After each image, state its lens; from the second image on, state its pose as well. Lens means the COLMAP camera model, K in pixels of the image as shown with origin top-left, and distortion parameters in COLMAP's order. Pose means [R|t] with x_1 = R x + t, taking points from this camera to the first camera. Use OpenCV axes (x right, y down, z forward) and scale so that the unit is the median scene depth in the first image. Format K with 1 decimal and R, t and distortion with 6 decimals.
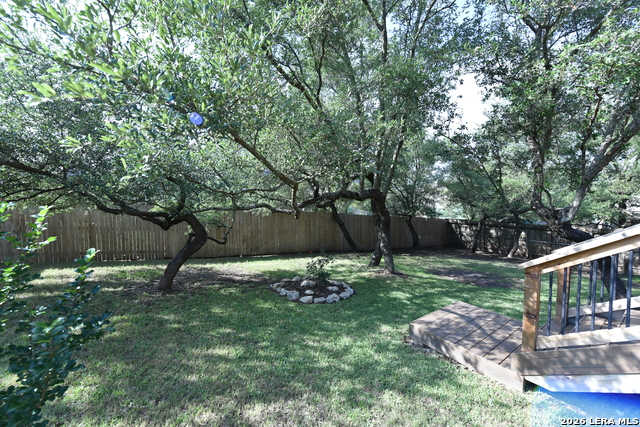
lens RADIAL K [[254.1, 0, 321.8], [0, 254.1, 211.0], [0, 0, 1]] dist [-0.011409, 0.000253]
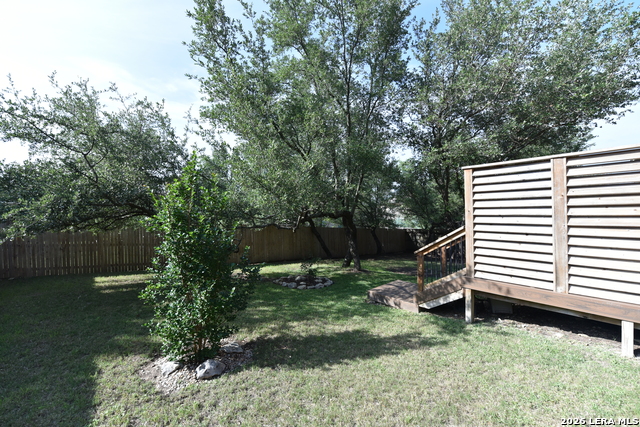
lens RADIAL K [[254.1, 0, 319.9], [0, 254.1, 214.4], [0, 0, 1]] dist [-0.011409, 0.000253]
pose [[0.993822, -0.019643, 0.109230, -0.086735], [0.023496, 0.999142, -0.034102, -0.017466], [-0.108467, 0.036458, 0.993431, -0.391121]]
